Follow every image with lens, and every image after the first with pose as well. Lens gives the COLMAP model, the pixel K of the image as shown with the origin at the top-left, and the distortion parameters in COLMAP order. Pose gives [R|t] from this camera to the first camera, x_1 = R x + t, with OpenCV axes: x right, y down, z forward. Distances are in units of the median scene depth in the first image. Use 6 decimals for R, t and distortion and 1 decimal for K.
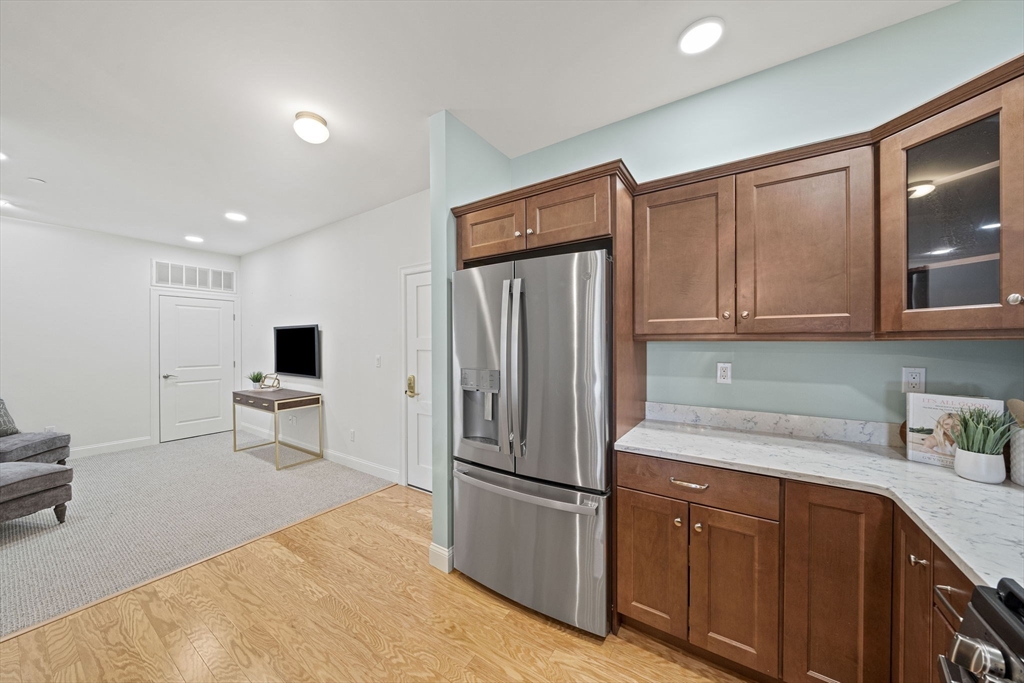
lens RADIAL K [[349.9, 0, 506.0], [0, 349.9, 343.8], [0, 0, 1]] dist [-0.004043, -0.000054]
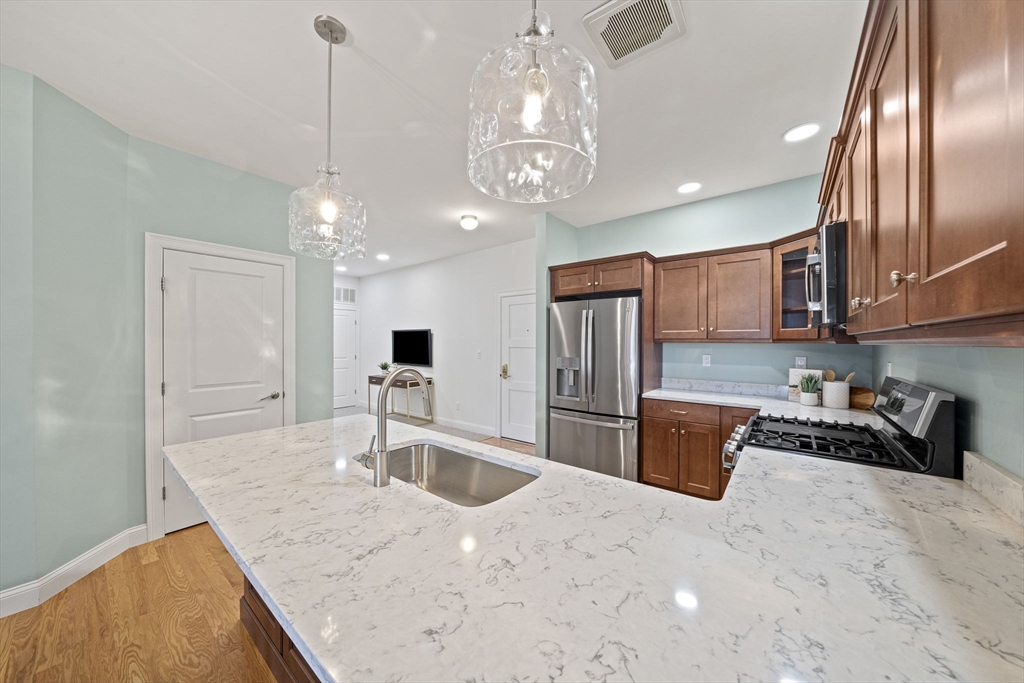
lens RADIAL K [[350.8, 0, 502.8], [0, 350.8, 344.3], [0, 0, 1]] dist [-0.001851, -0.000064]
pose [[0.995812, 0.005632, -0.091254, -0.259959], [-0.005297, 0.999978, 0.003915, -0.001289], [0.091274, -0.003415, 0.995820, -0.921899]]
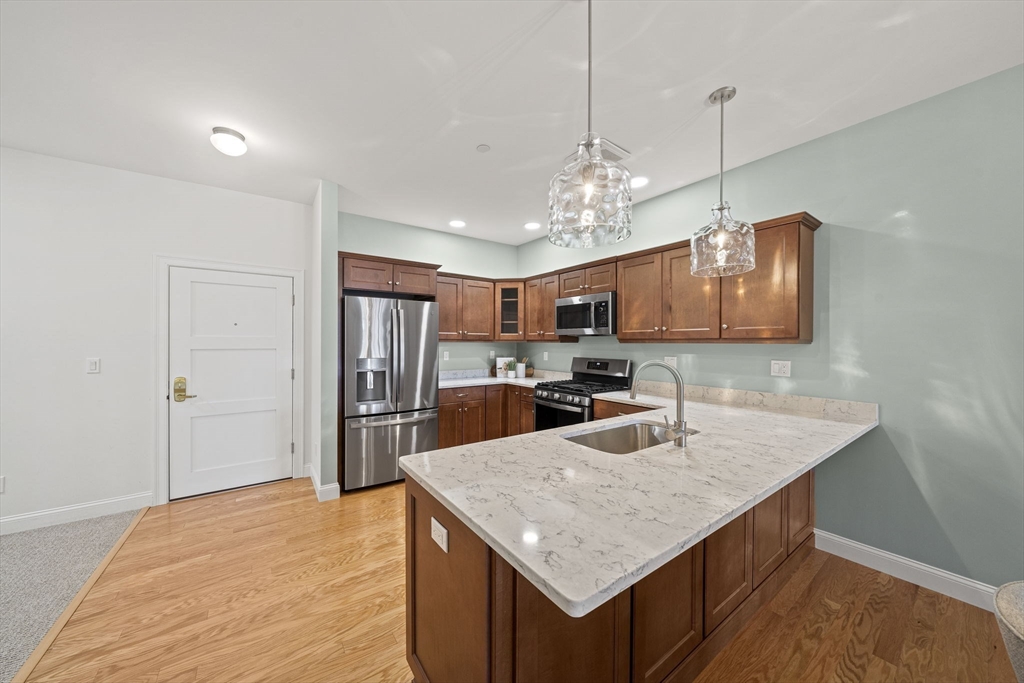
lens RADIAL K [[349.9, 0, 506.0], [0, 349.9, 343.8], [0, 0, 1]] dist [-0.004043, -0.000054]
pose [[0.351690, 0.000263, 0.936116, -1.504558], [-0.001607, 0.999999, 0.000323, 0.002073], [-0.936115, -0.001618, 0.351690, -0.209795]]
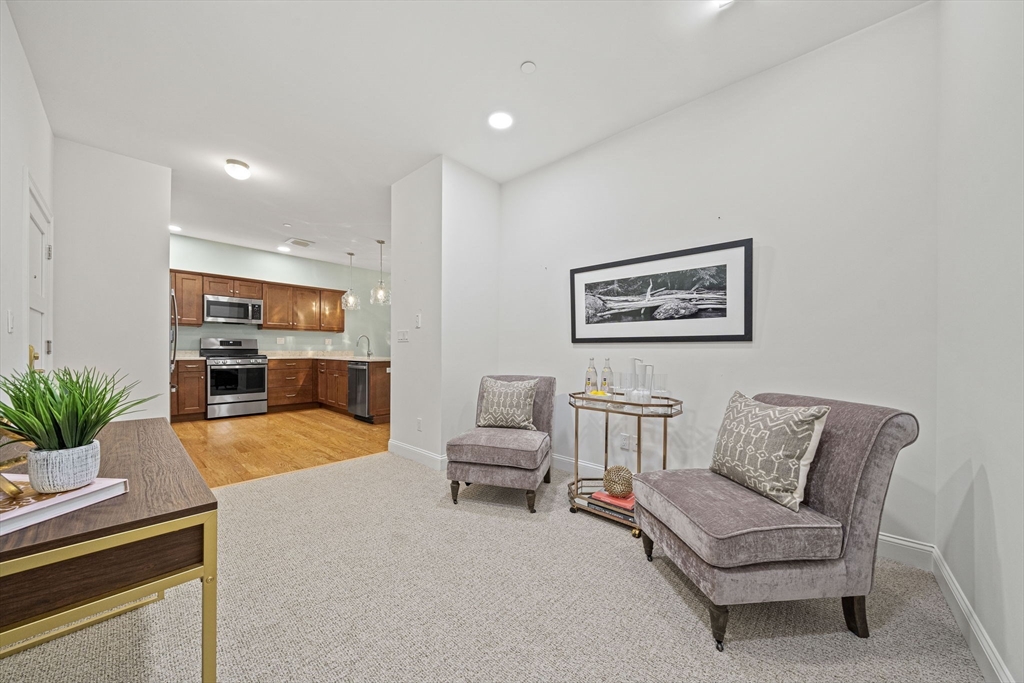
lens RADIAL K [[349.9, 0, 506.0], [0, 349.9, 343.8], [0, 0, 1]] dist [-0.004043, -0.000054]
pose [[-0.988324, -0.000269, 0.152366, -2.328085], [-0.002686, 0.999874, -0.015657, 0.177531], [-0.152343, -0.015884, -0.988200, 2.751964]]
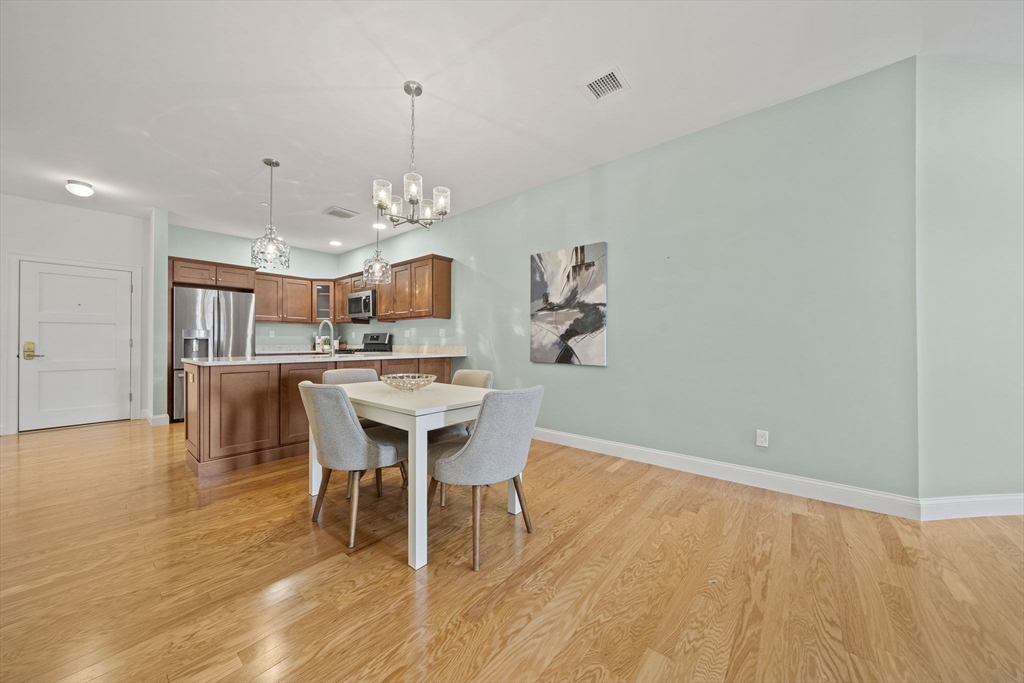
lens RADIAL K [[353.9, 0, 505.9], [0, 353.9, 341.6], [0, 0, 1]] dist [-0.004893, -0.000039]
pose [[0.104601, 0.004988, 0.994502, -2.448146], [0.002603, 0.999983, -0.005289, 0.183896], [-0.994511, 0.003142, 0.104586, -1.509449]]
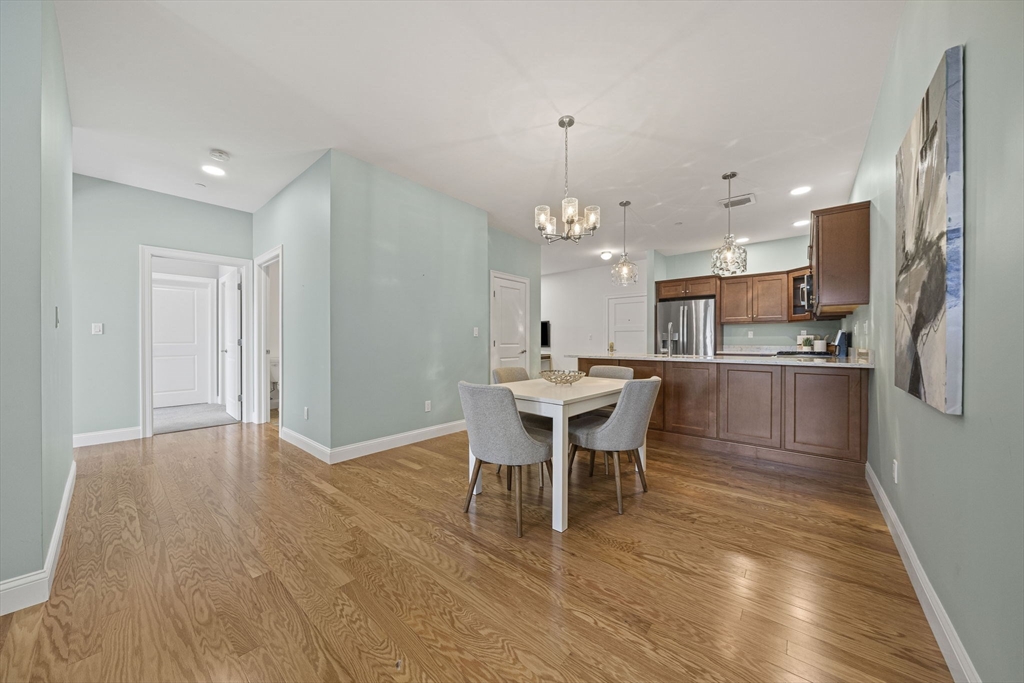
lens RADIAL K [[349.9, 0, 506.0], [0, 349.9, 343.8], [0, 0, 1]] dist [-0.004043, -0.000054]
pose [[0.993226, 0.003425, -0.116150, -1.272409], [-0.003226, 0.999993, 0.001897, 0.177477], [0.116156, -0.001510, 0.993230, -2.527562]]
